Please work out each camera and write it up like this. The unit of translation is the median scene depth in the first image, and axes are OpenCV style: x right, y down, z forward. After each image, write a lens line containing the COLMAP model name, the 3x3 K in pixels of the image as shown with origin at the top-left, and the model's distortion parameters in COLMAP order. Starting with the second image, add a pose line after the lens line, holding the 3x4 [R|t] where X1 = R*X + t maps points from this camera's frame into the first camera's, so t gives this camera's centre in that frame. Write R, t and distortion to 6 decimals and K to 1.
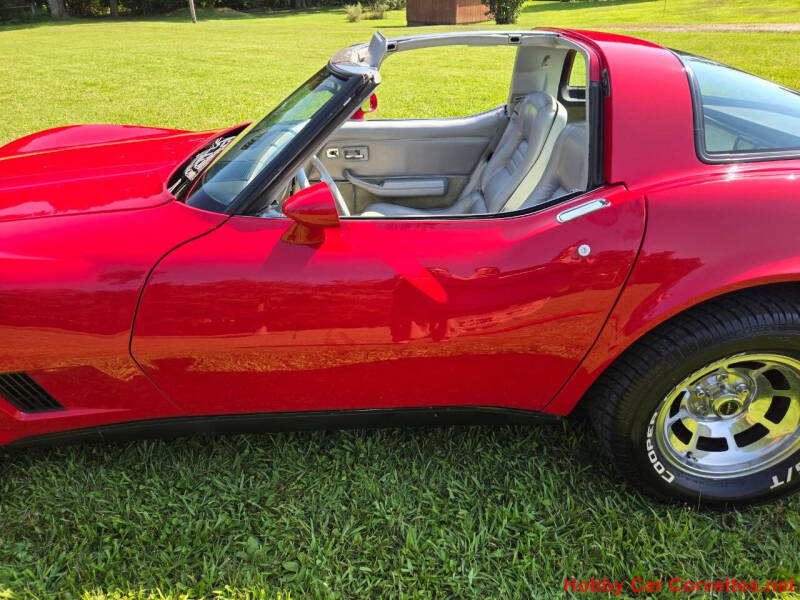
lens RADIAL K [[537.2, 0, 400.0], [0, 537.2, 300.0], [0, 0, 1]] dist [0.068899, -0.057950]
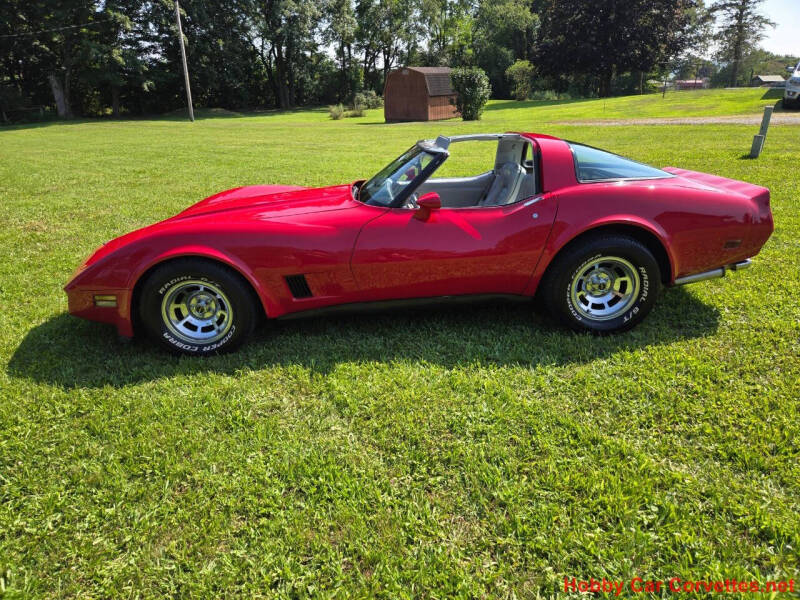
lens RADIAL K [[541.5, 0, 398.3], [0, 541.5, 299.9], [0, 0, 1]] dist [0.068124, -0.058880]
pose [[0.998572, -0.025240, 0.047083, -0.058469], [0.031942, 0.988543, -0.147519, 0.088422], [-0.042820, 0.148812, 0.987938, -0.194806]]
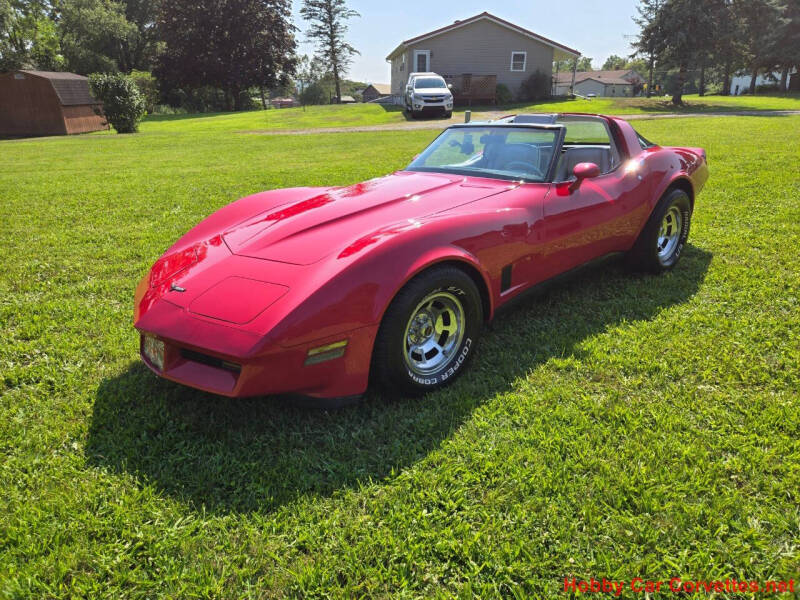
lens RADIAL K [[541.5, 0, 398.3], [0, 541.5, 299.9], [0, 0, 1]] dist [0.068124, -0.058880]
pose [[0.740442, -0.226810, 0.632695, -0.351363], [0.333038, 0.941464, -0.052255, 0.033126], [-0.583808, 0.249403, 0.772636, -0.048513]]
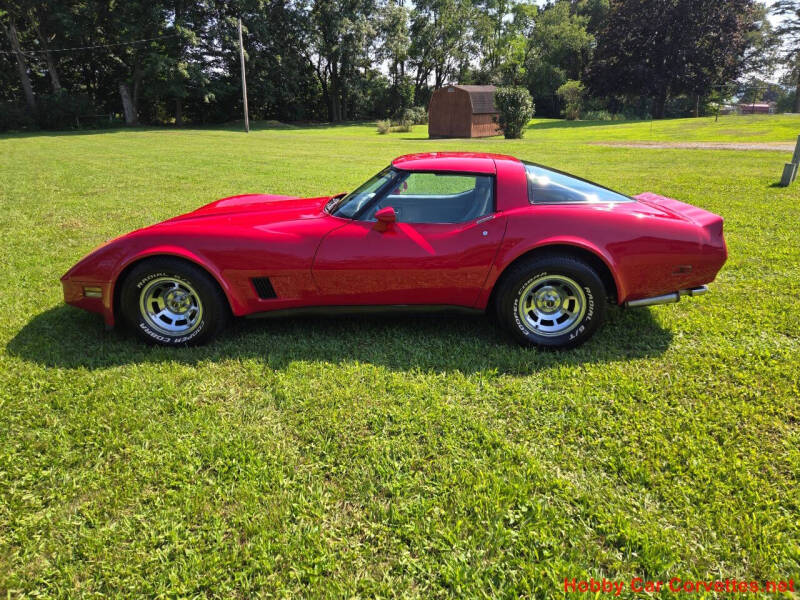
lens RADIAL K [[537.2, 0, 400.0], [0, 537.2, 300.0], [0, 0, 1]] dist [0.068899, -0.057950]
pose [[0.998944, 0.030396, -0.034459, 0.002719], [-0.035819, 0.984859, -0.169619, 0.094767], [0.028782, 0.170674, 0.984907, -0.214145]]
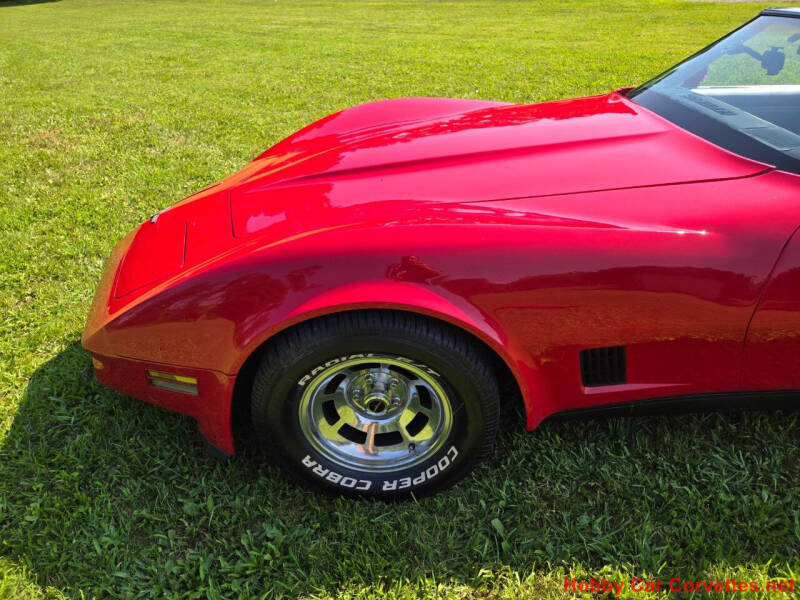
lens RADIAL K [[541.5, 0, 398.3], [0, 541.5, 299.9], [0, 0, 1]] dist [0.068124, -0.058880]
pose [[0.999995, -0.003138, -0.000749, -0.163274], [0.003163, 0.999346, 0.036018, 0.002021], [0.000635, -0.036020, 0.999351, 0.001479]]
